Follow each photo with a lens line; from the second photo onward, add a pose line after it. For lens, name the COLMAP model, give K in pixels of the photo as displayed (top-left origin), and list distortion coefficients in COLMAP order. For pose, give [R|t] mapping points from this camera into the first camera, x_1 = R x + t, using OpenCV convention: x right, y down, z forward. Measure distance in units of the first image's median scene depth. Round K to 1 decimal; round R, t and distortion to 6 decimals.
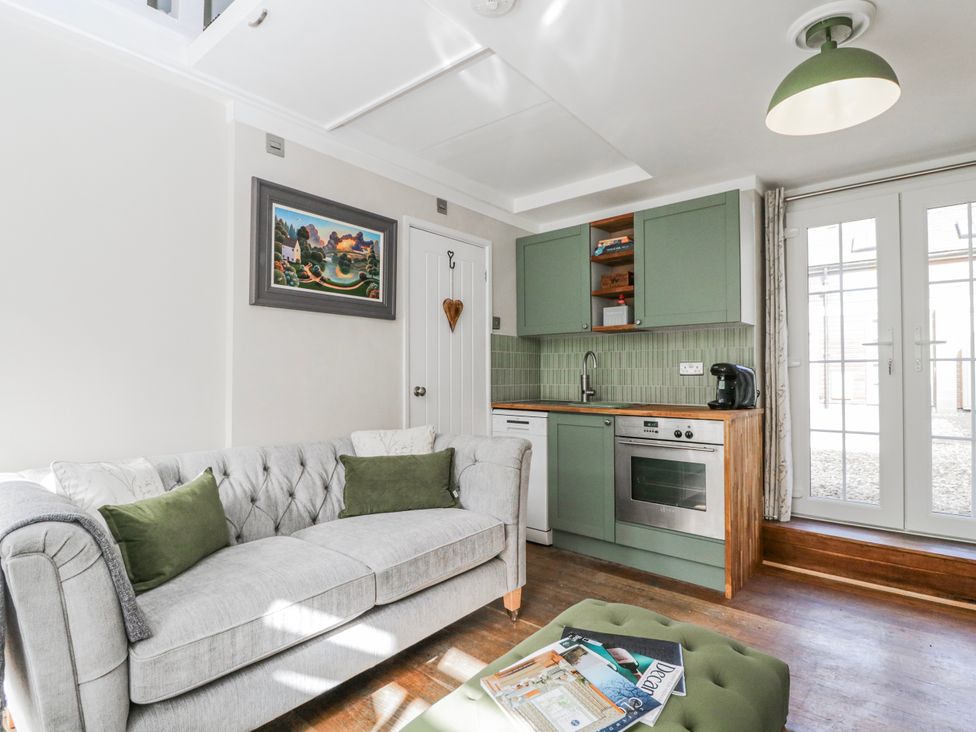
lens RADIAL K [[504.3, 0, 485.2], [0, 504.3, 369.8], [0, 0, 1]] dist [-0.007475, -0.008176]
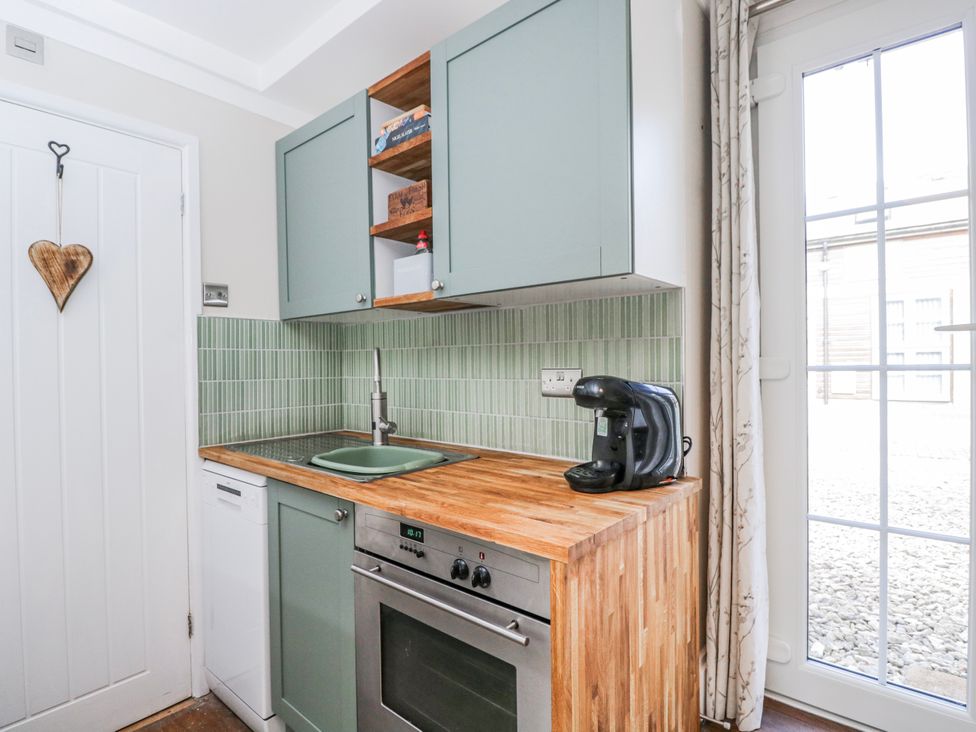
lens RADIAL K [[504.3, 0, 489.0], [0, 504.3, 367.4], [0, 0, 1]] dist [-0.007475, -0.008176]
pose [[0.999909, -0.009983, 0.009042, 0.353188], [0.009791, 0.999731, 0.021037, -0.029032], [-0.009249, -0.020947, 0.999738, 0.547487]]
